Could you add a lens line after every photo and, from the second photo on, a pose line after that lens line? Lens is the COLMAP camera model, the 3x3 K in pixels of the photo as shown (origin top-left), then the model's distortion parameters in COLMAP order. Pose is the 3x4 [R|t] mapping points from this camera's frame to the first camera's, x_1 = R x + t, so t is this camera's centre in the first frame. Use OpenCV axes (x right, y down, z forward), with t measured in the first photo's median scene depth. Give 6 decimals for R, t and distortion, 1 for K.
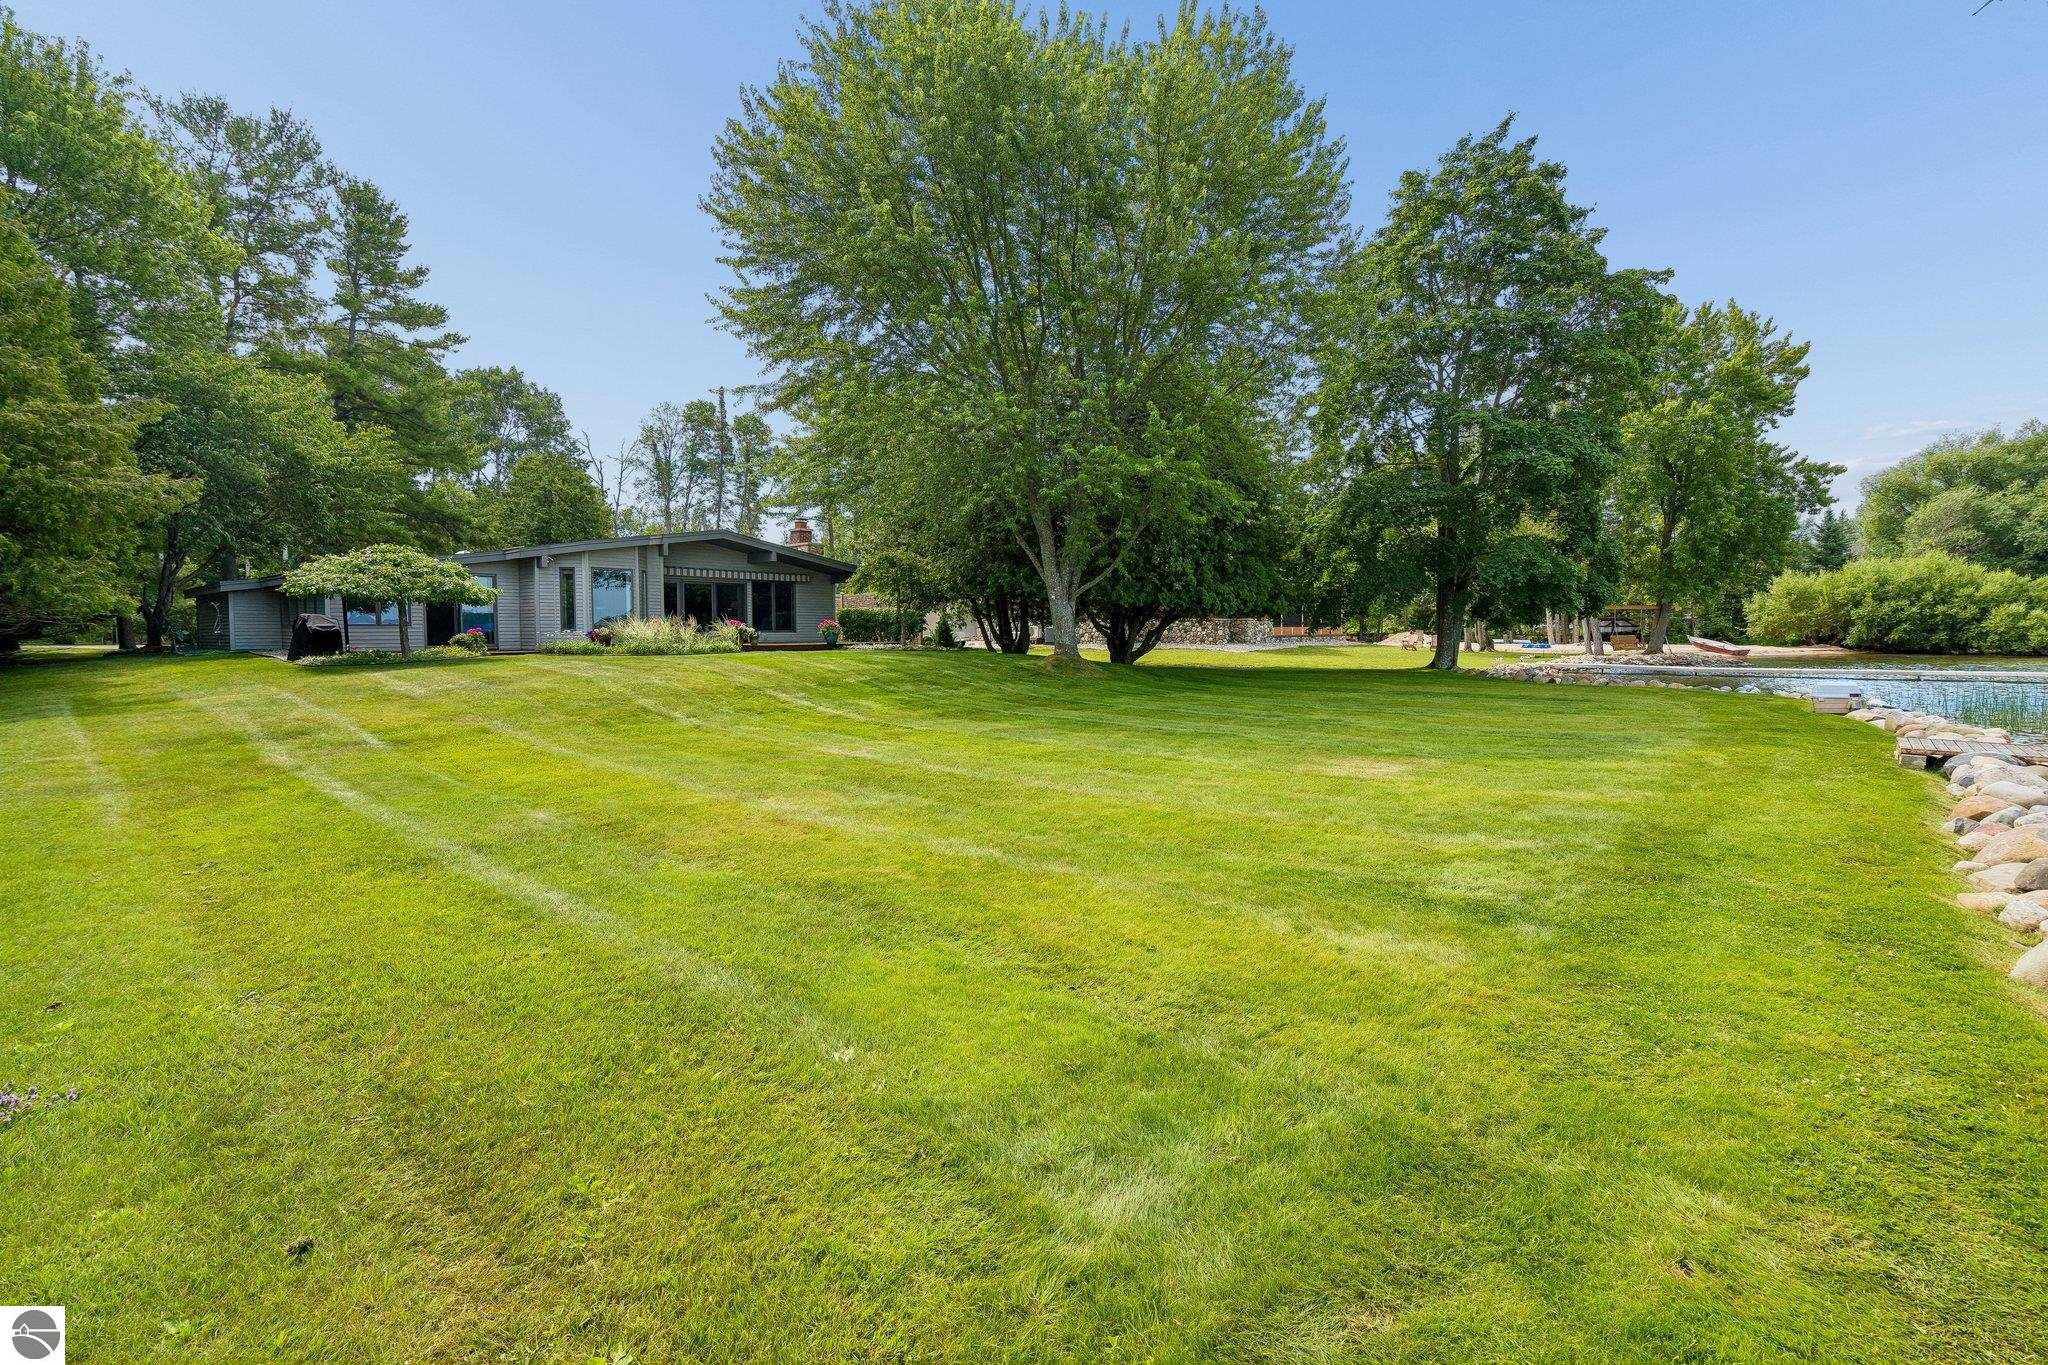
lens RADIAL K [[922.3, 0, 1024.0], [0, 922.3, 682.5], [0, 0, 1]] dist [-0.004174, -0.000468]
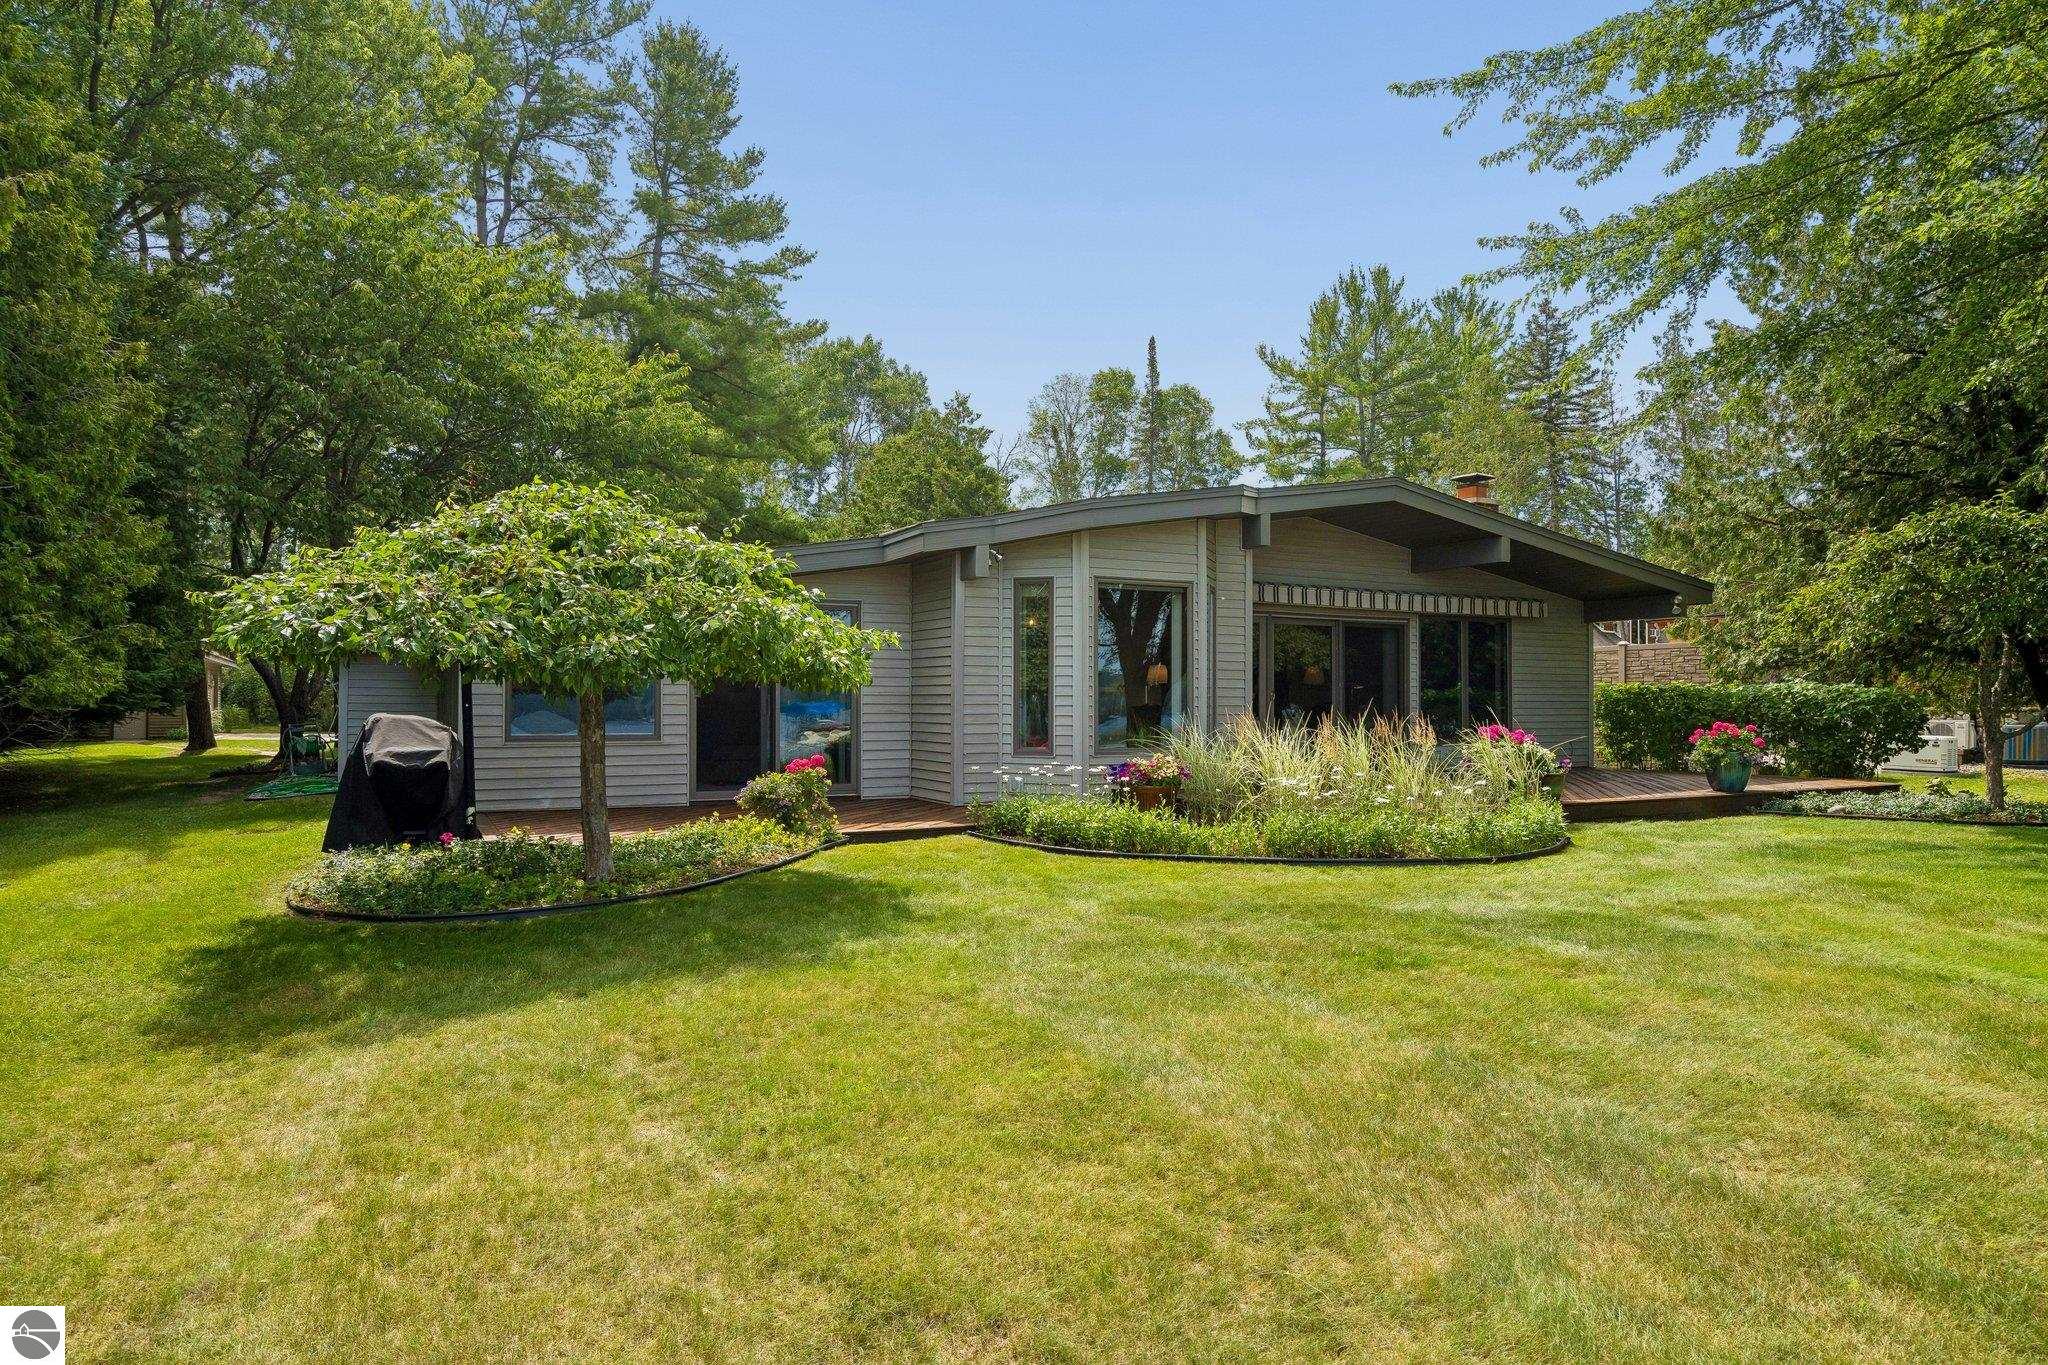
lens RADIAL K [[1229.8, 0, 1024.0], [0, 1229.8, 682.5], [0, 0, 1]] dist [0.001854, 0.000583]
pose [[0.934571, -0.003696, -0.355757, -0.193866], [-0.022268, 0.997378, -0.068859, -0.029658], [0.355079, 0.072276, 0.932038, 0.325210]]
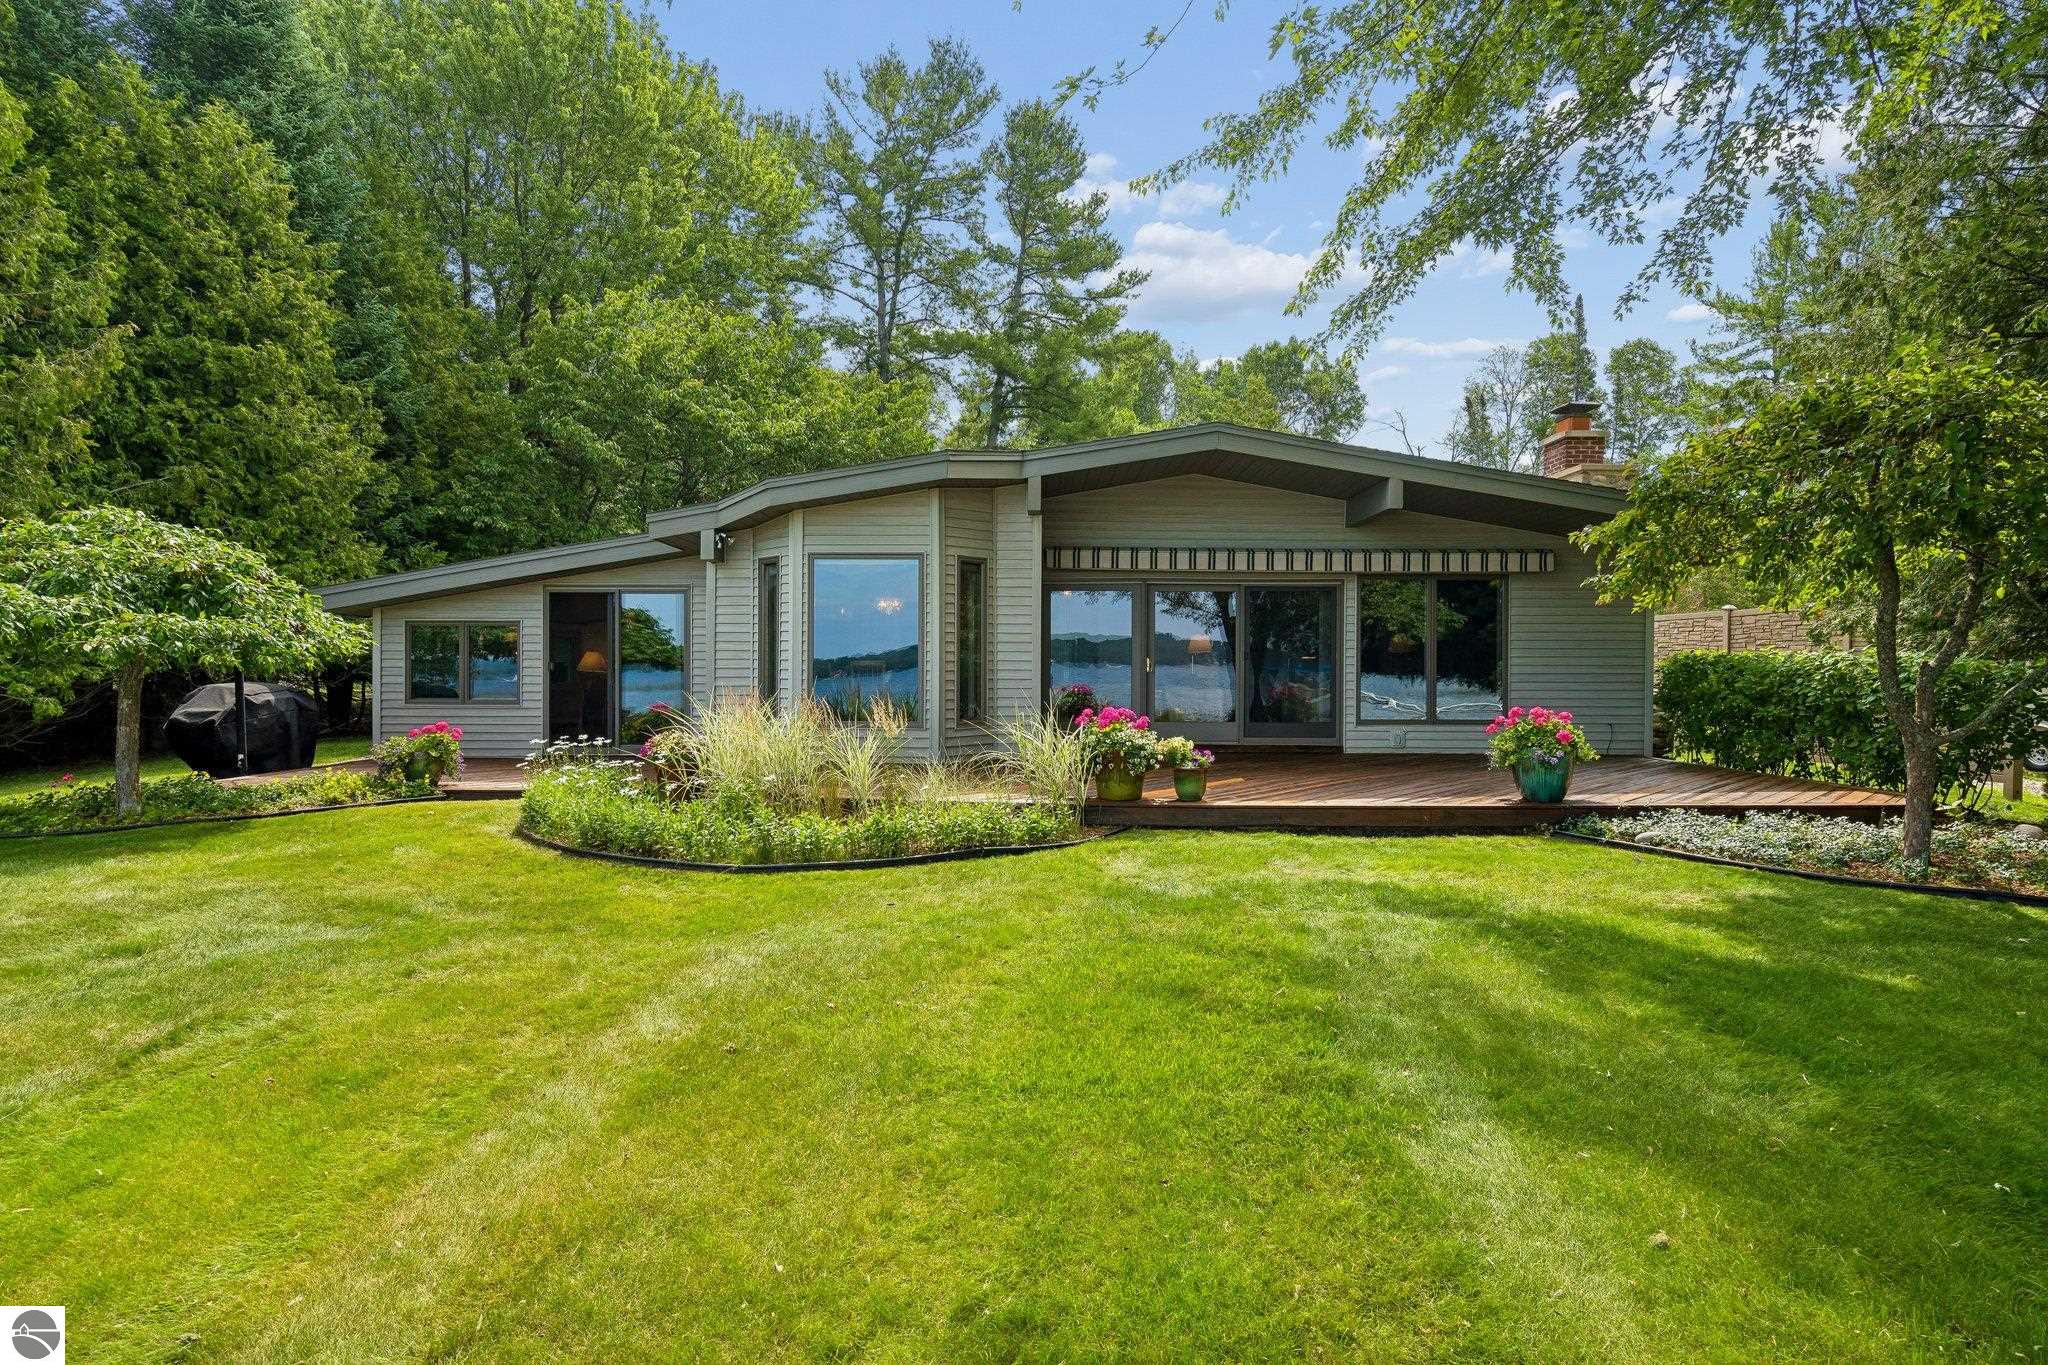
lens RADIAL K [[1024.0, 0, 1024.0], [0, 1024.0, 682.5], [0, 0, 1]] dist [-0.003170, -0.000332]
pose [[0.649020, 0.018074, -0.760557, -0.059010], [-0.045863, 0.998829, -0.015400, -0.042238], [0.759388, 0.044877, 0.649089, 0.476861]]
